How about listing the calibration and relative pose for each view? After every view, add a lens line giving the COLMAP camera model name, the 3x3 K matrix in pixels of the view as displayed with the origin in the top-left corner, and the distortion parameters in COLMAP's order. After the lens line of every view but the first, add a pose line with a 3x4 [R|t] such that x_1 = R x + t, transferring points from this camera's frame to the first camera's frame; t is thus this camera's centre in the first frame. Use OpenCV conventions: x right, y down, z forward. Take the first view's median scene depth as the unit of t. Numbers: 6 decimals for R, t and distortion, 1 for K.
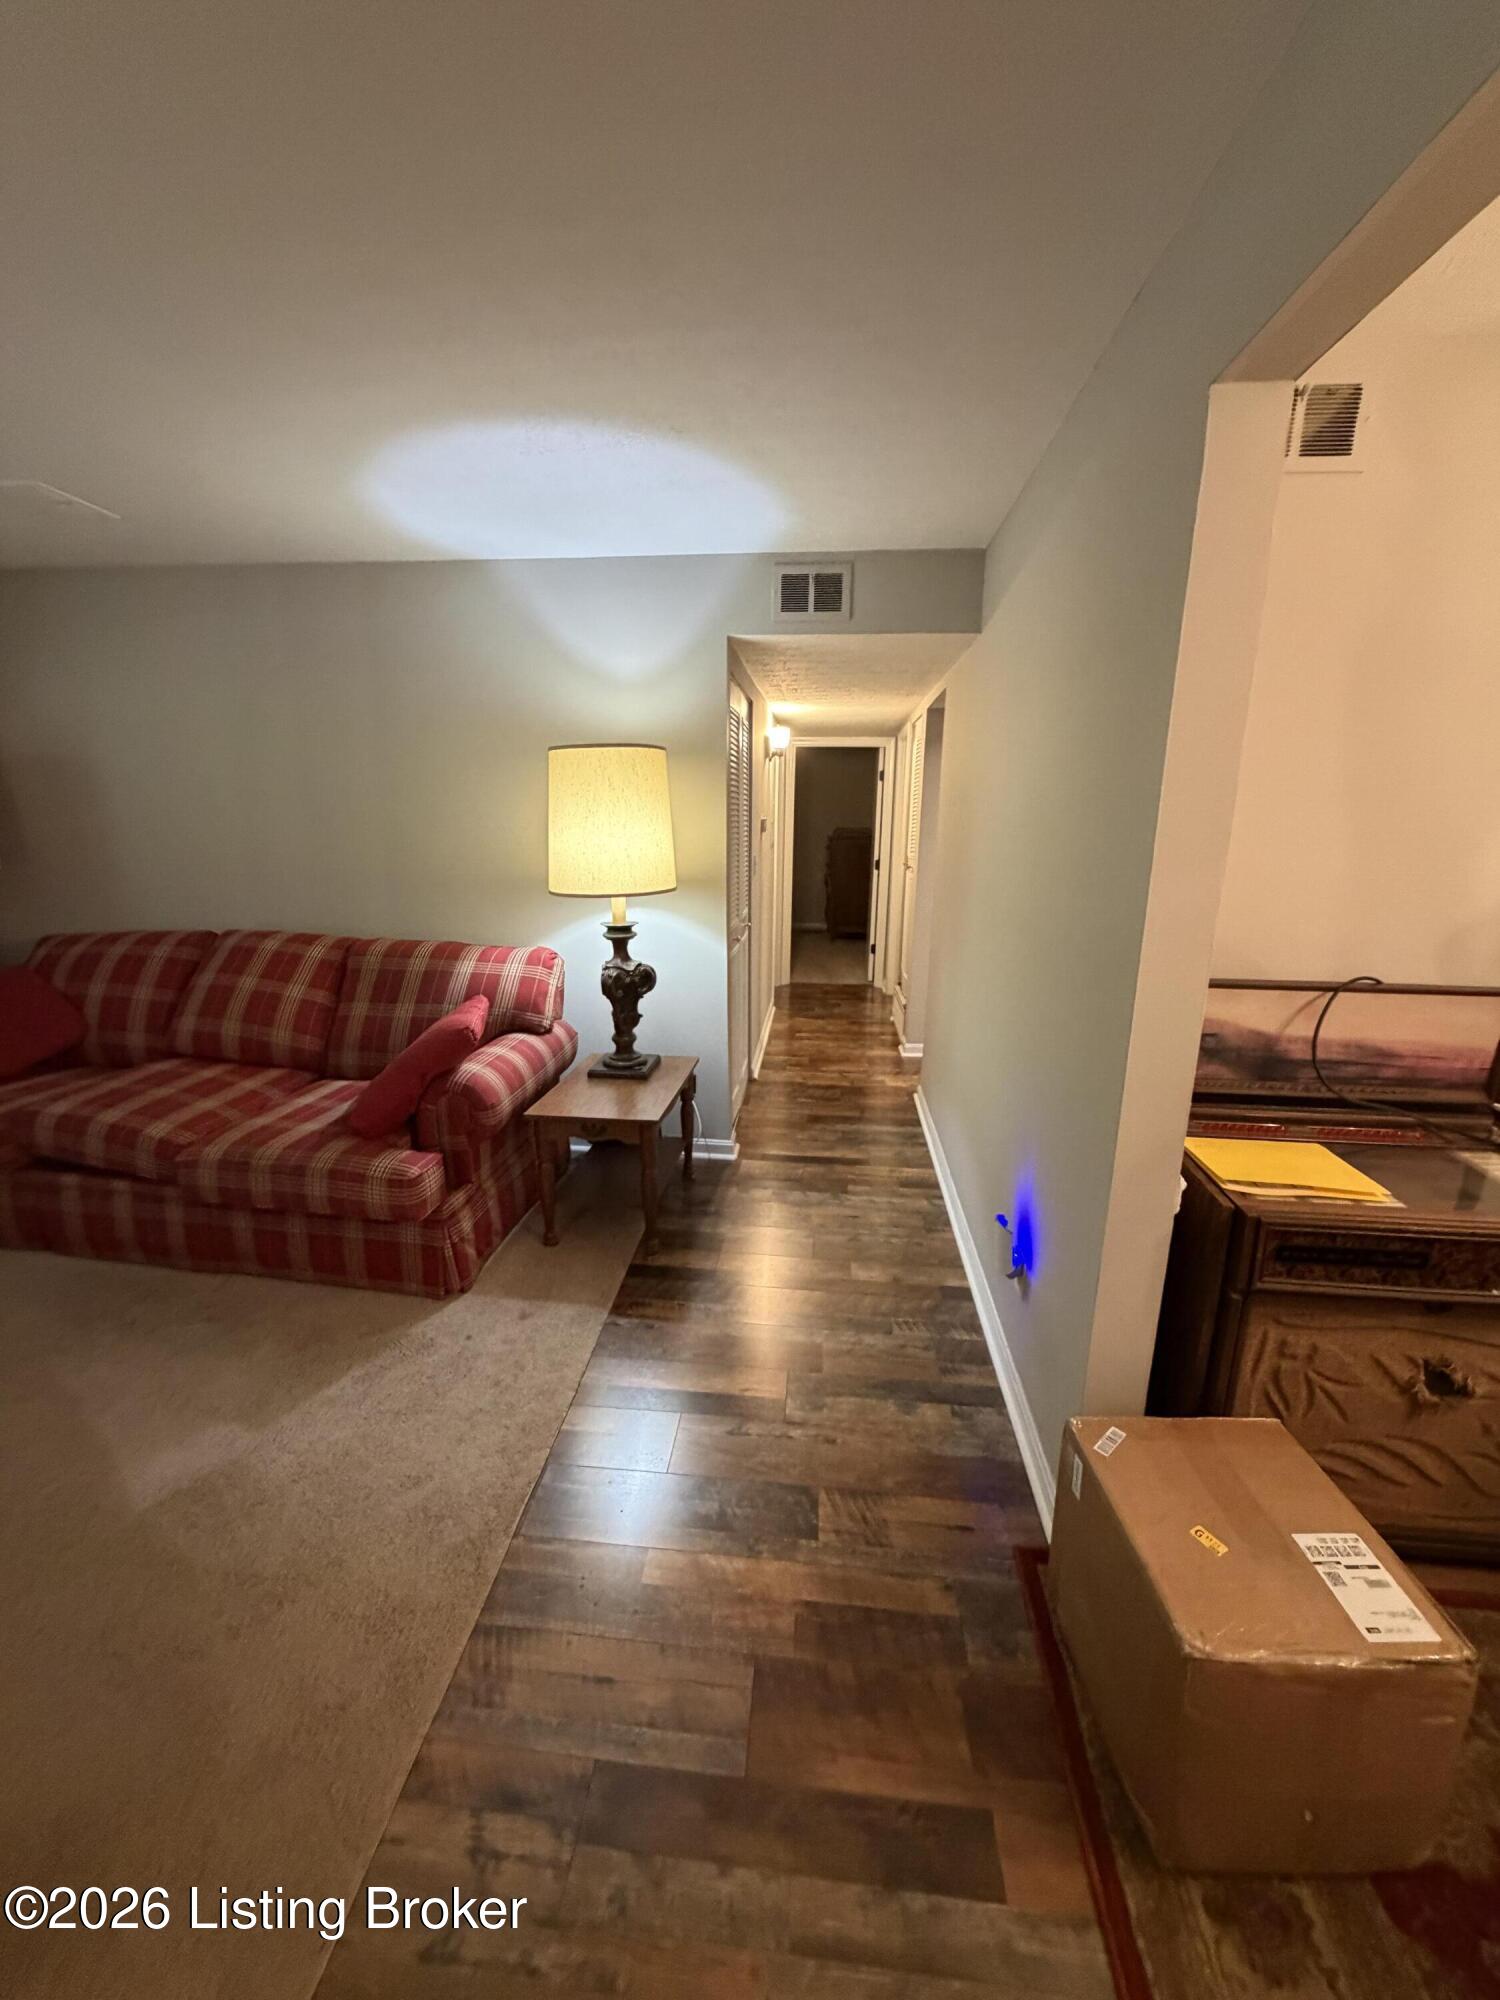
lens RADIAL K [[793.8, 0, 748.3], [0, 793.8, 994.8], [0, 0, 1]] dist [-0.001393, 0.000222]
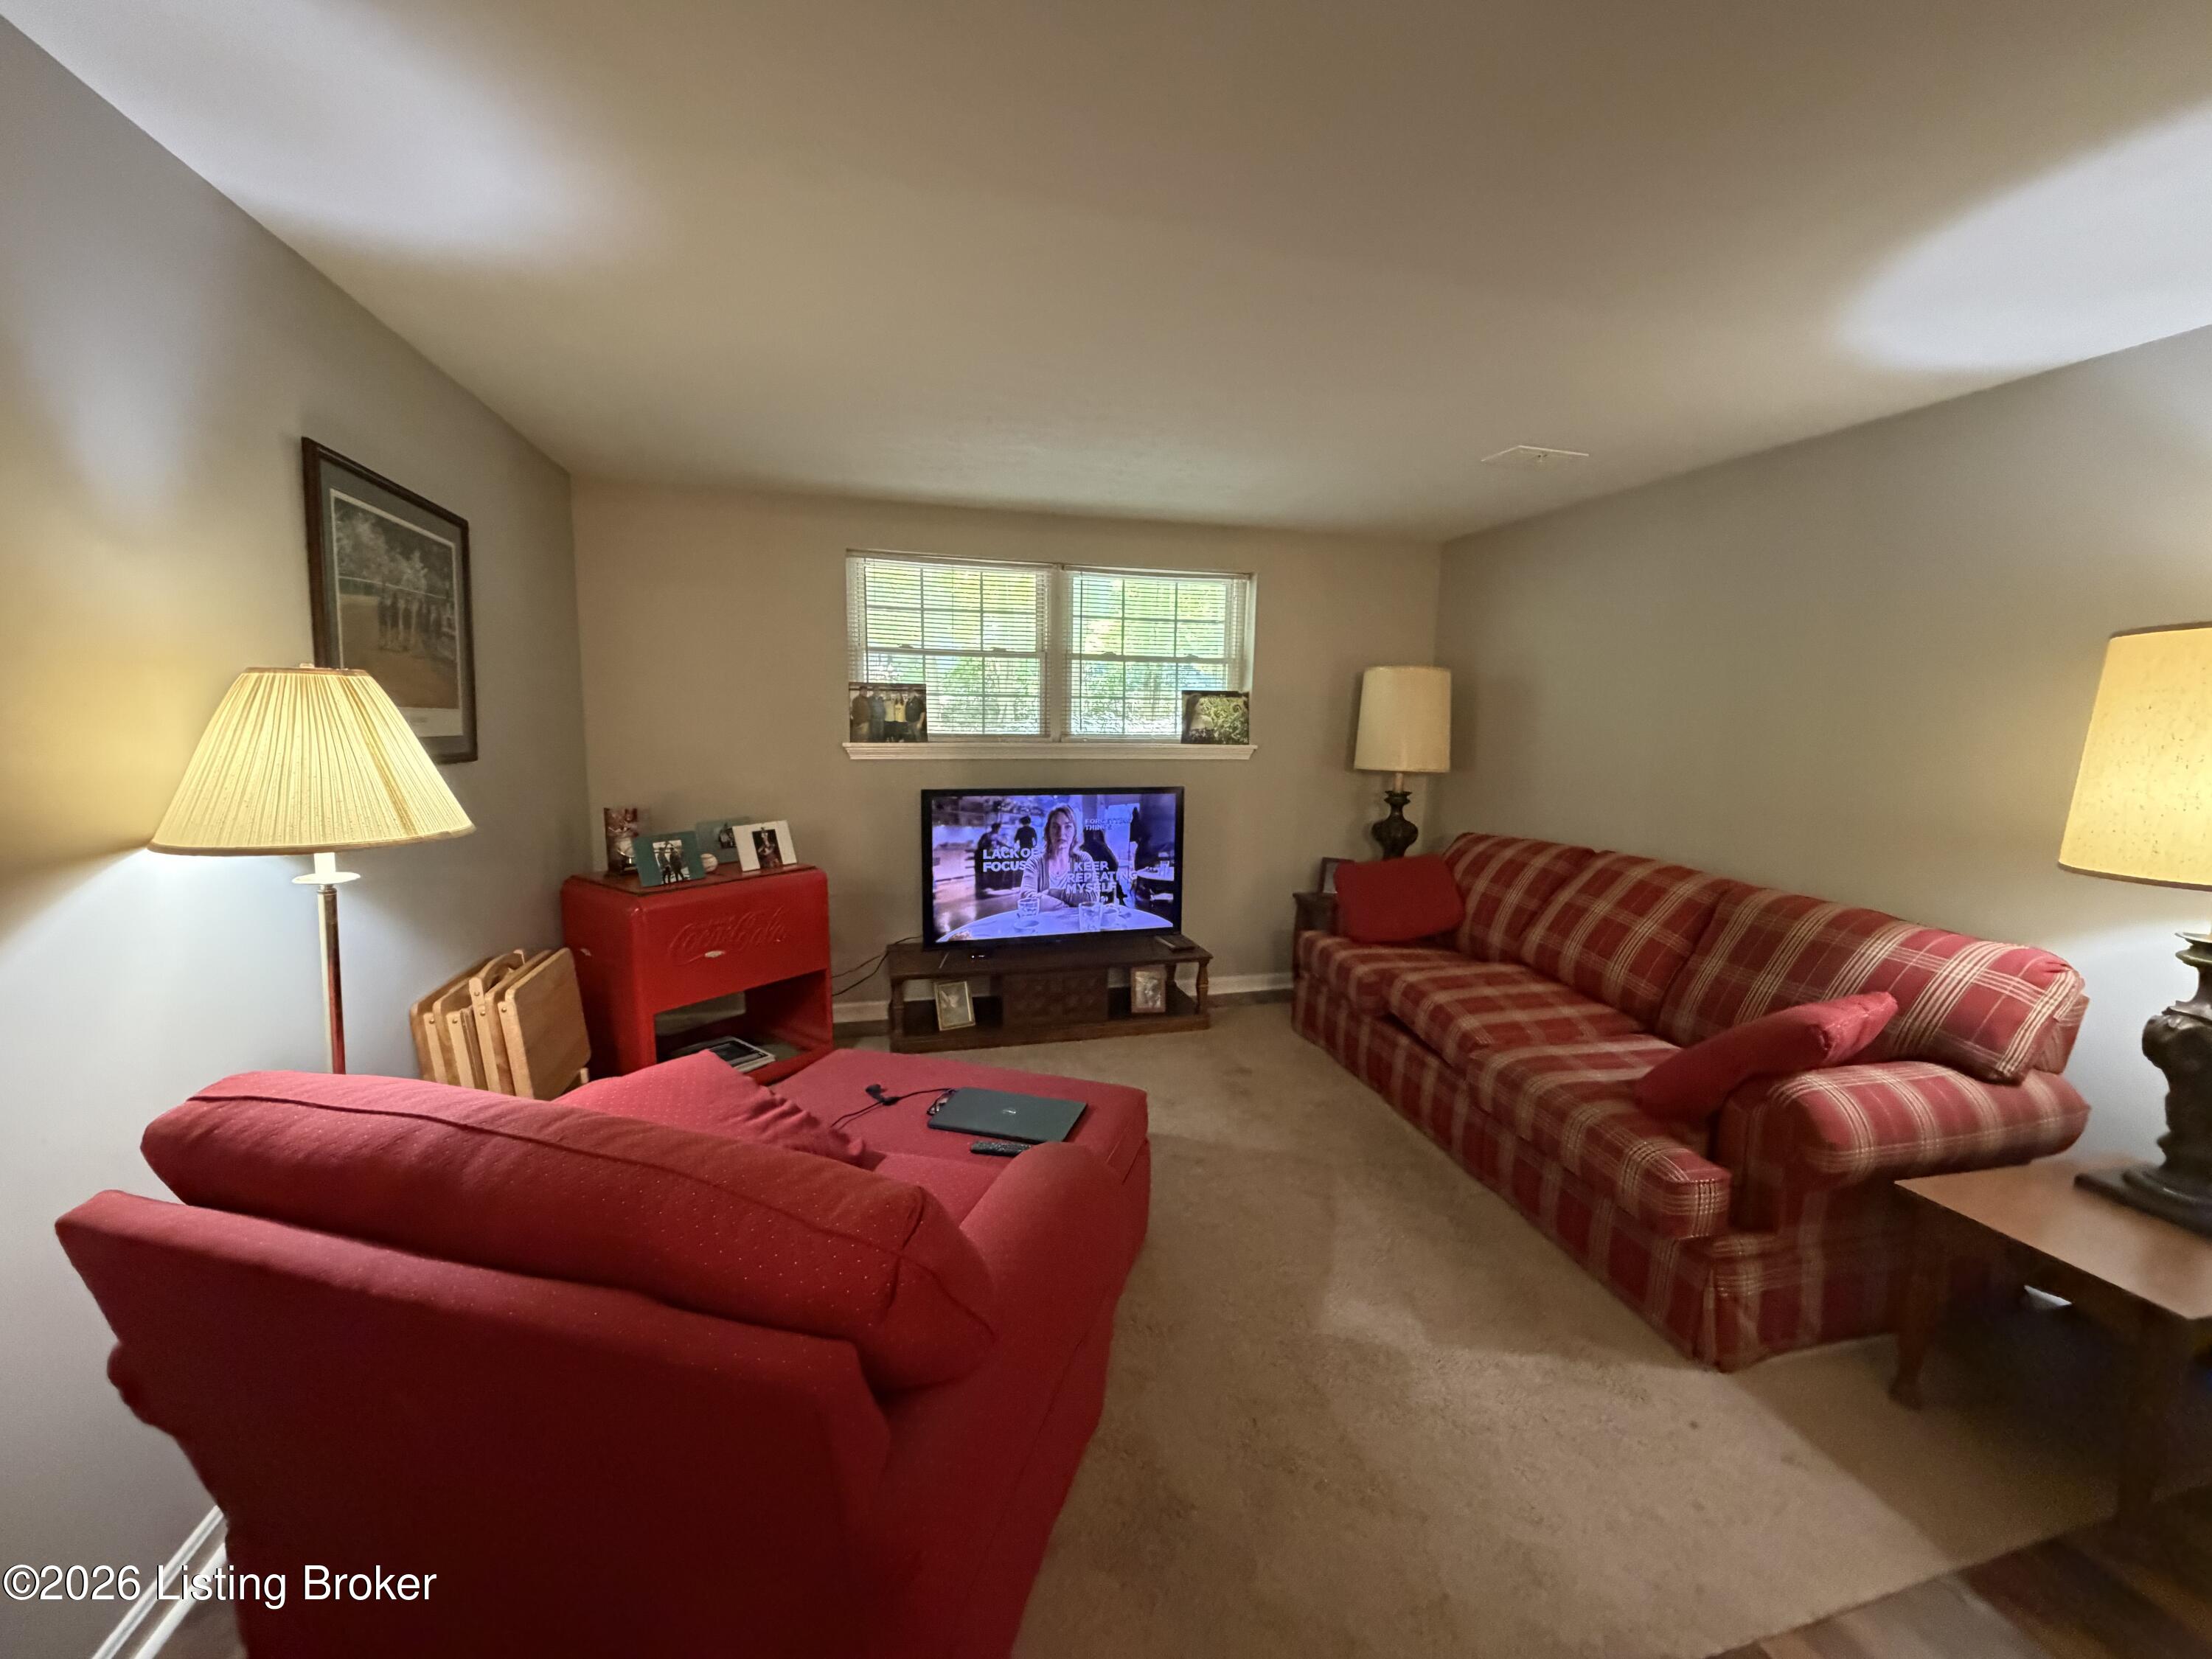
lens RADIAL K [[878.0, 0, 1104.8], [0, 878.0, 831.6], [0, 0, 1]] dist [-0.001393, 0.000222]
pose [[0.358640, 0.124399, -0.925150, 0.118850], [-0.224193, 0.973551, 0.043998, -0.018628], [0.906154, 0.191633, 0.377043, 0.069727]]
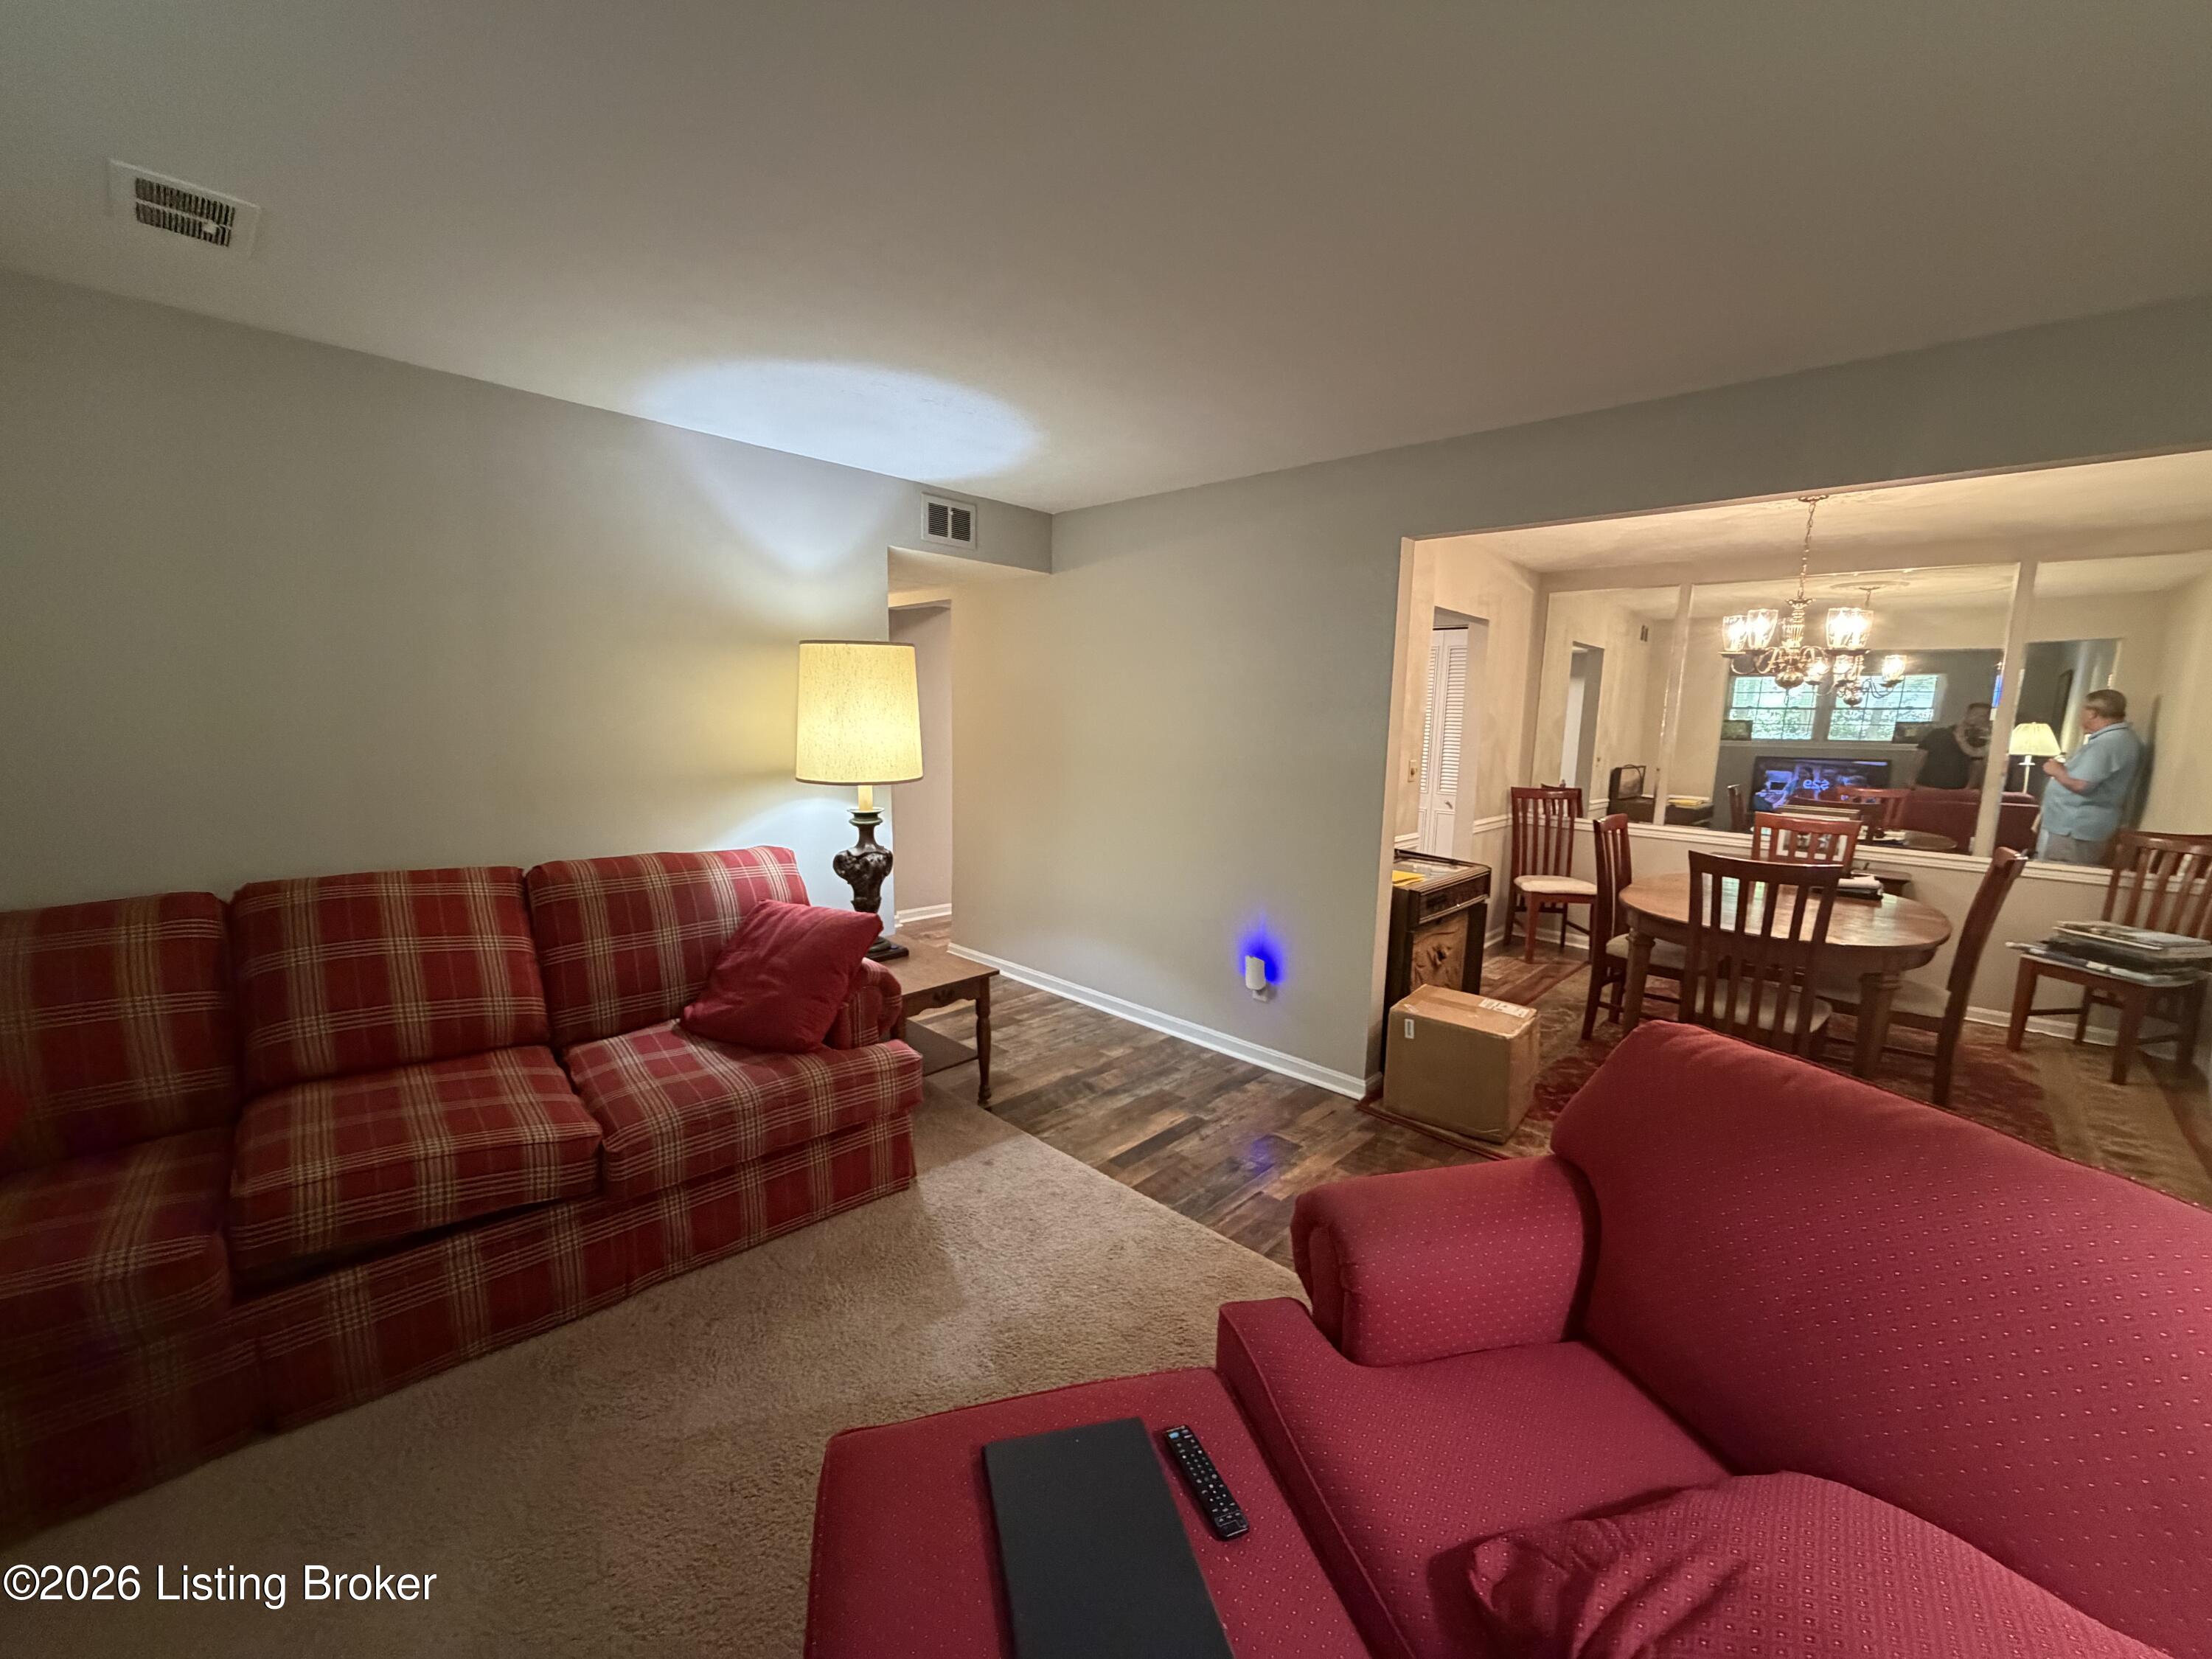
lens RADIAL K [[878.0, 0, 1108.2], [0, 878.0, 824.7], [0, 0, 1]] dist [-0.001393, 0.000222]
pose [[0.615138, -0.100708, 0.781961, -0.943295], [0.160292, 0.987069, 0.001028, -0.024006], [-0.771953, 0.124710, 0.623327, 0.057415]]
